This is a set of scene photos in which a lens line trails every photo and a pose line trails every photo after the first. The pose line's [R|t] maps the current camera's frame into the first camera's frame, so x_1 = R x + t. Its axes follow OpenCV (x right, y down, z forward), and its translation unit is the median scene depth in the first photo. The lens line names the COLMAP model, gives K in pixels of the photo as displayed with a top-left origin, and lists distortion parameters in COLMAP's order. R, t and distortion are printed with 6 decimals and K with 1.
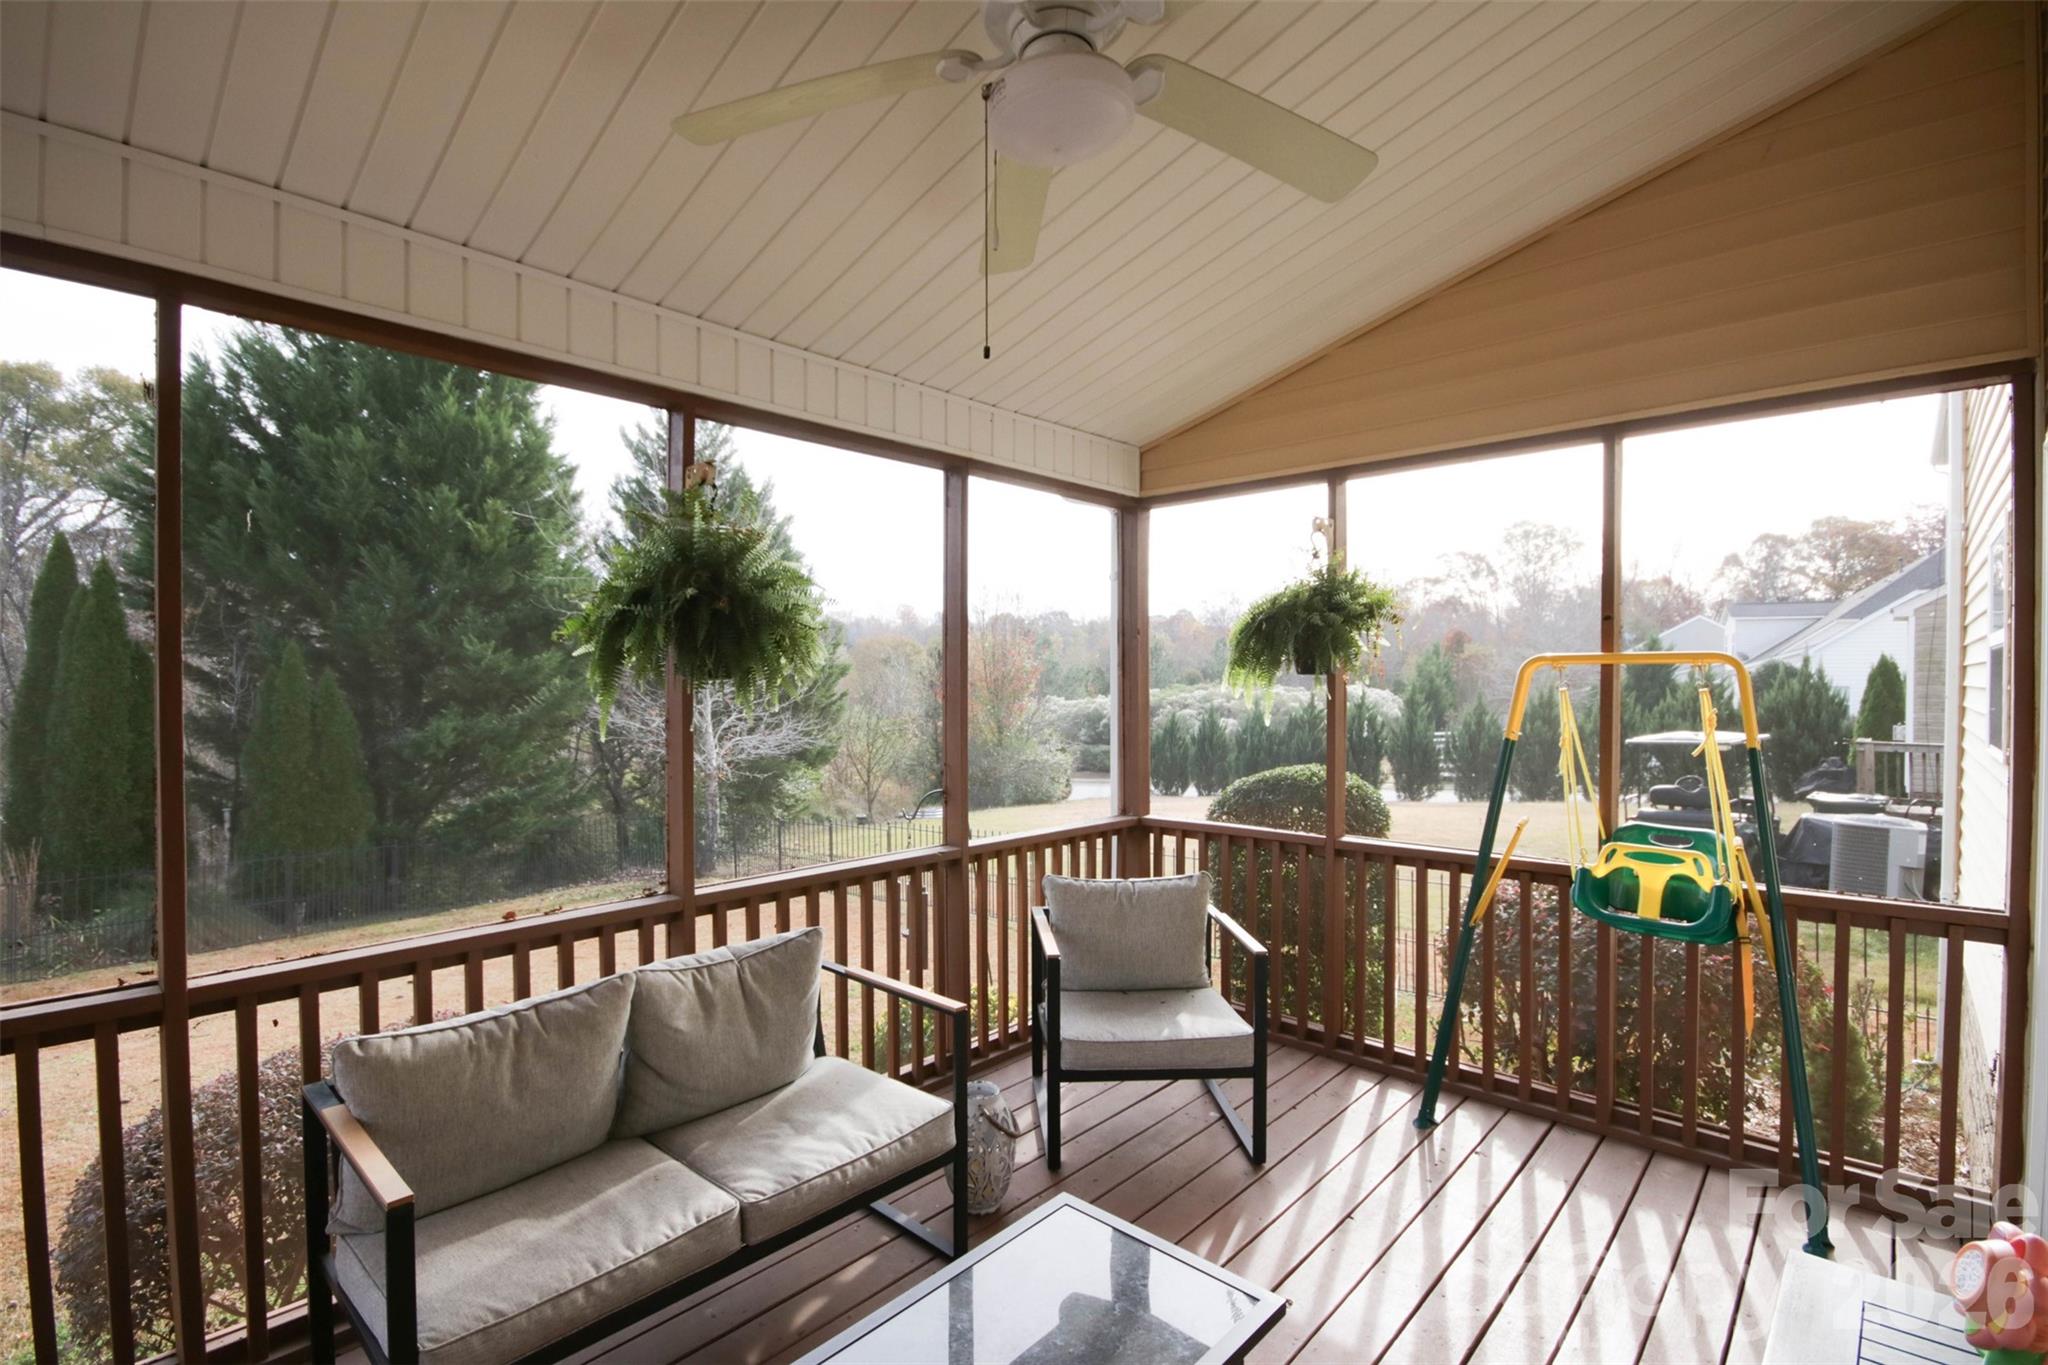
lens RADIAL K [[949.1, 0, 1013.2], [0, 949.1, 686.7], [0, 0, 1]] dist [0.003258, -0.006601]
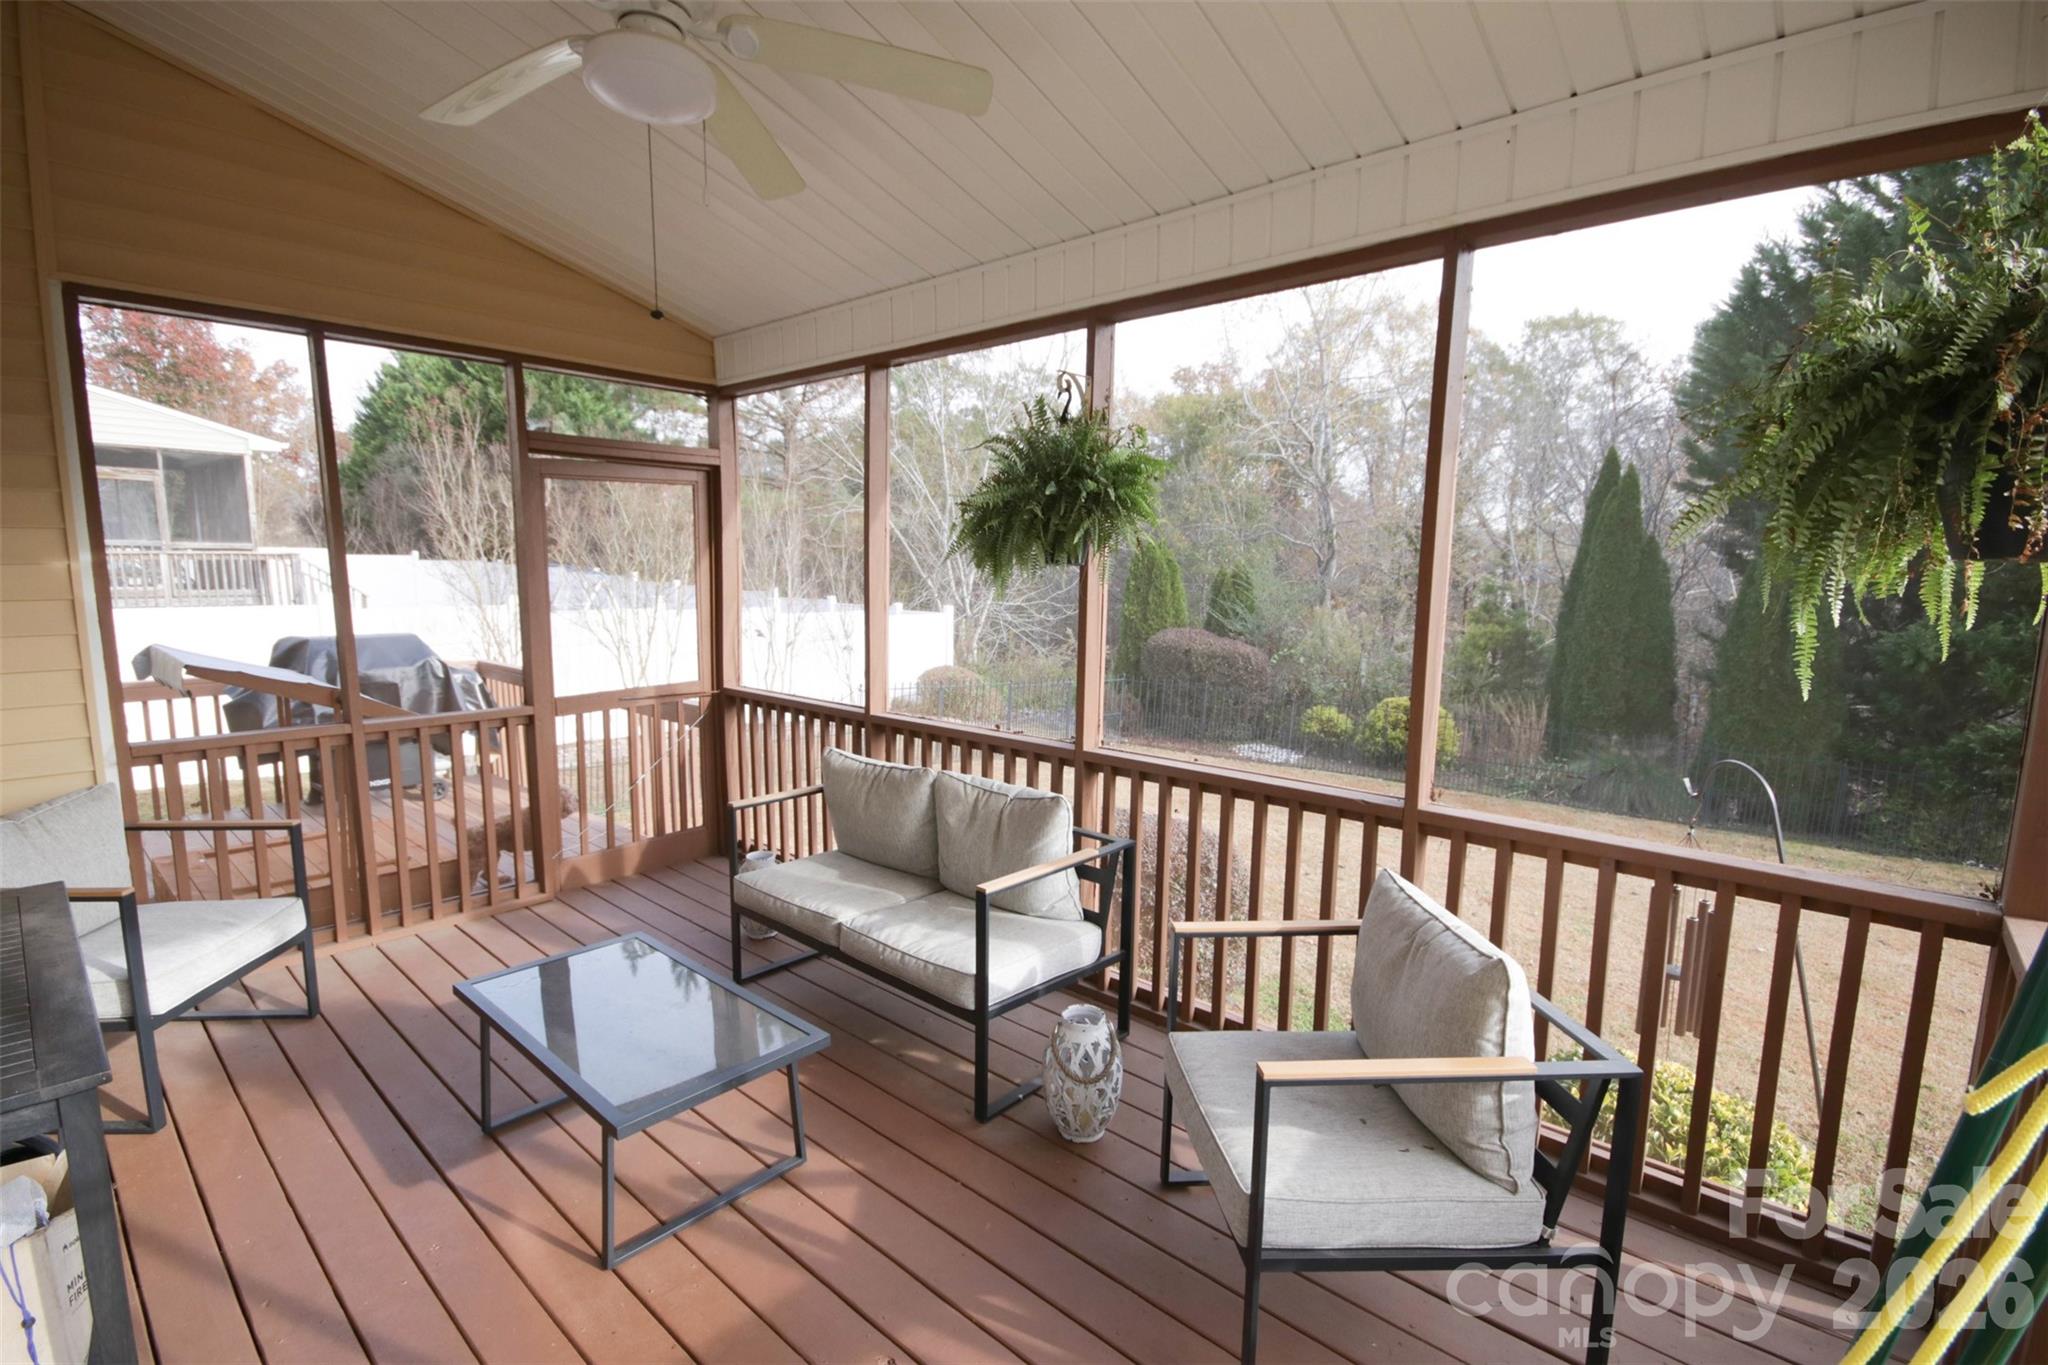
lens RADIAL K [[949.1, 0, 993.8], [0, 949.1, 686.2], [0, 0, 1]] dist [0.003258, -0.006601]
pose [[0.000889, 0.128392, -0.991723, 0.121720], [-0.018437, 0.991557, 0.128354, -0.001259], [0.999830, 0.018170, 0.003248, 0.131557]]
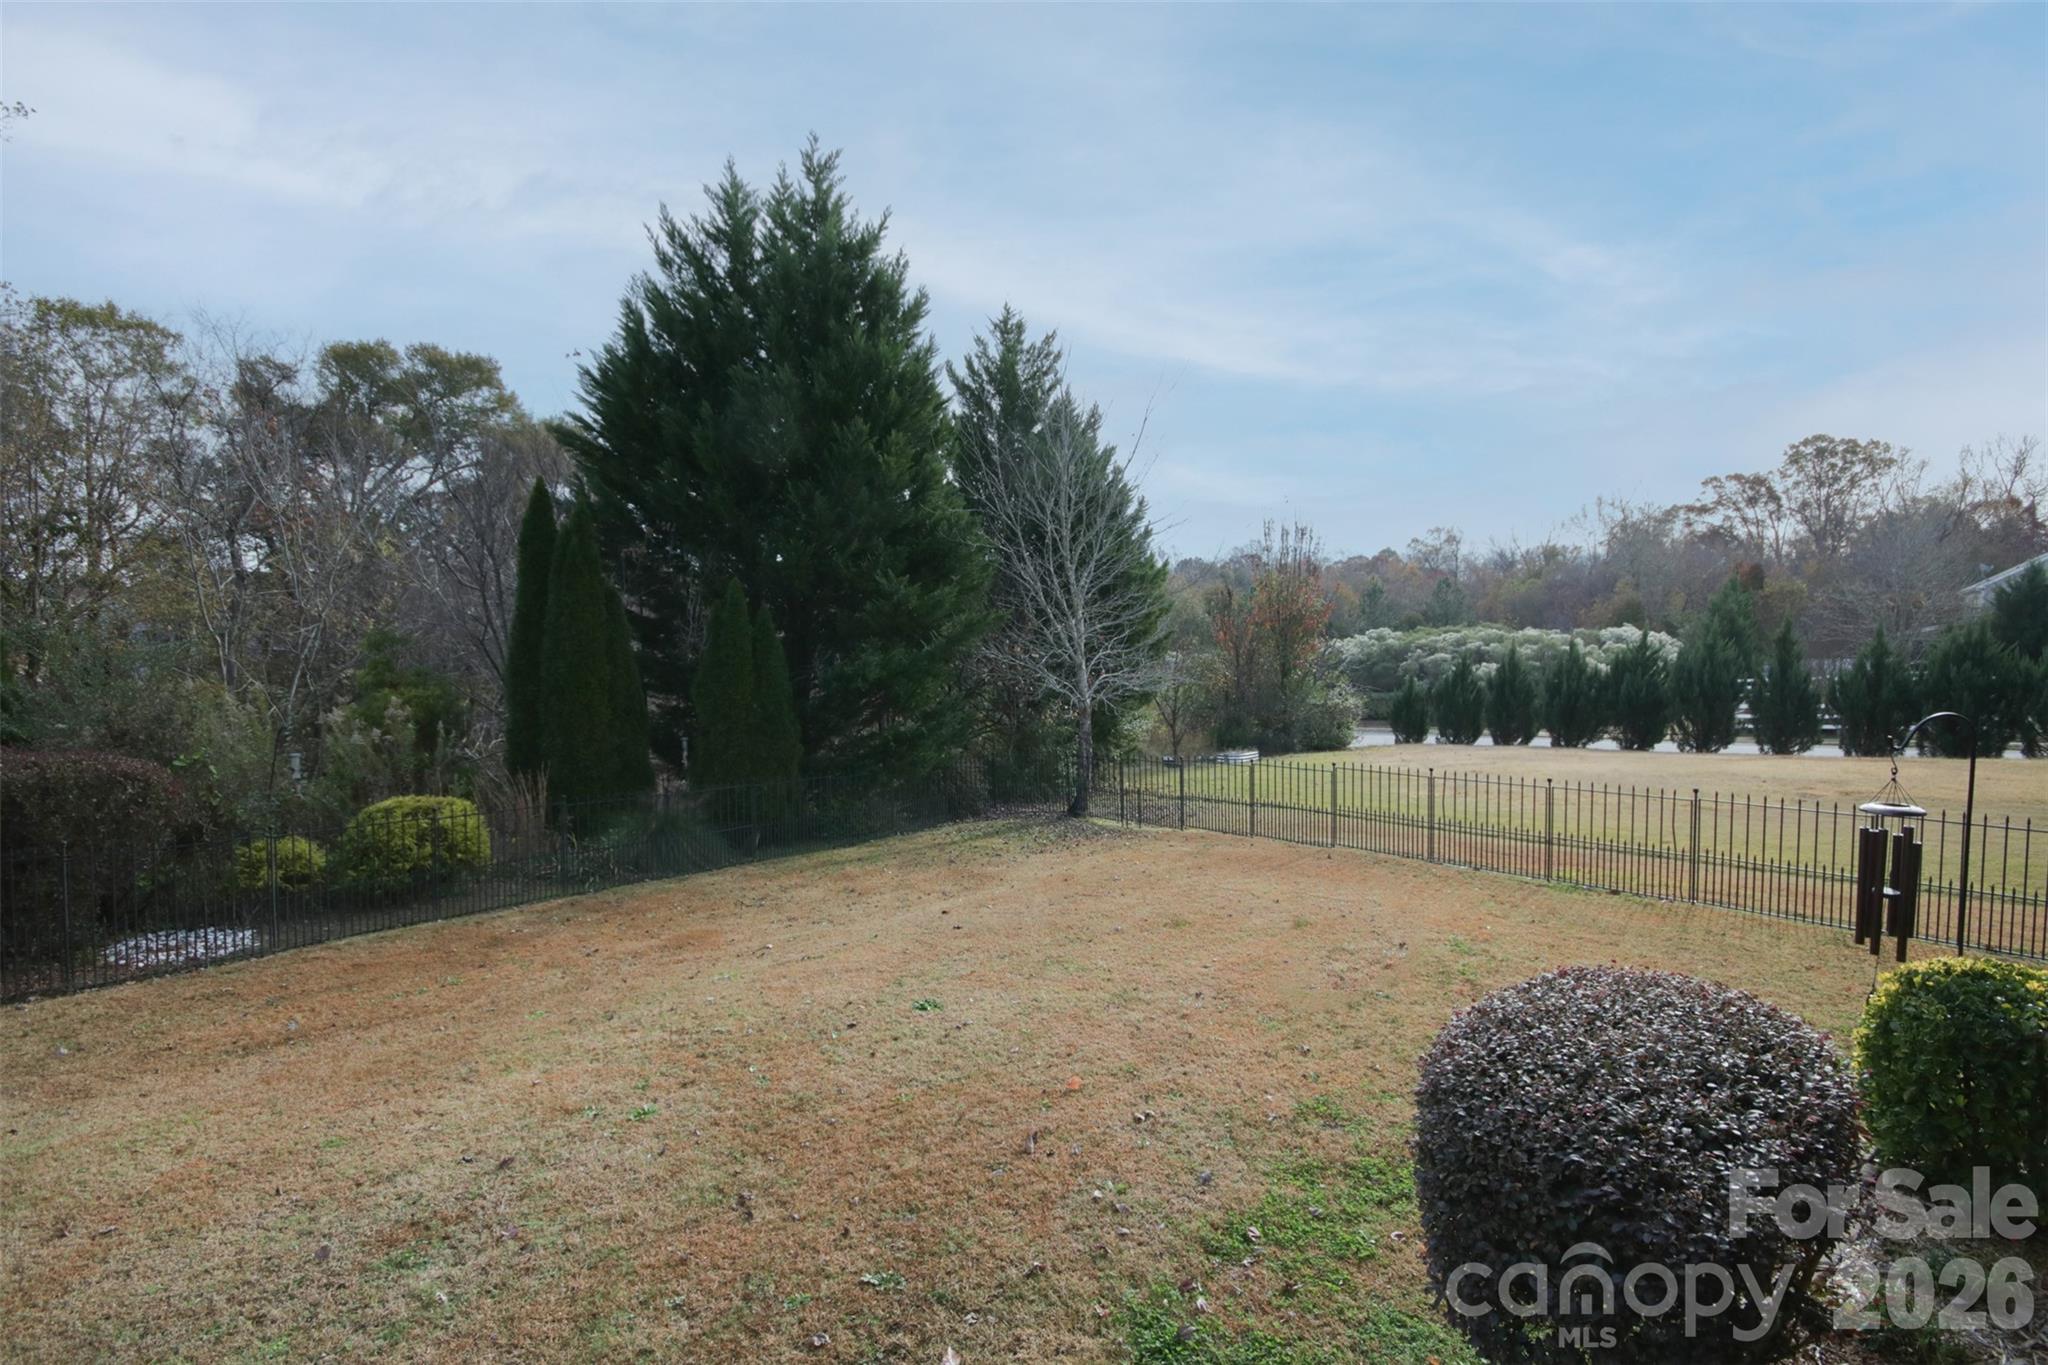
lens RADIAL K [[949.1, 0, 1013.3], [0, 949.1, 694.3], [0, 0, 1]] dist [0.003258, -0.006601]
pose [[0.982534, 0.006798, -0.185961, -0.168622], [0.005076, 0.997981, 0.063306, 0.009656], [0.186016, -0.063144, 0.980516, 0.024670]]
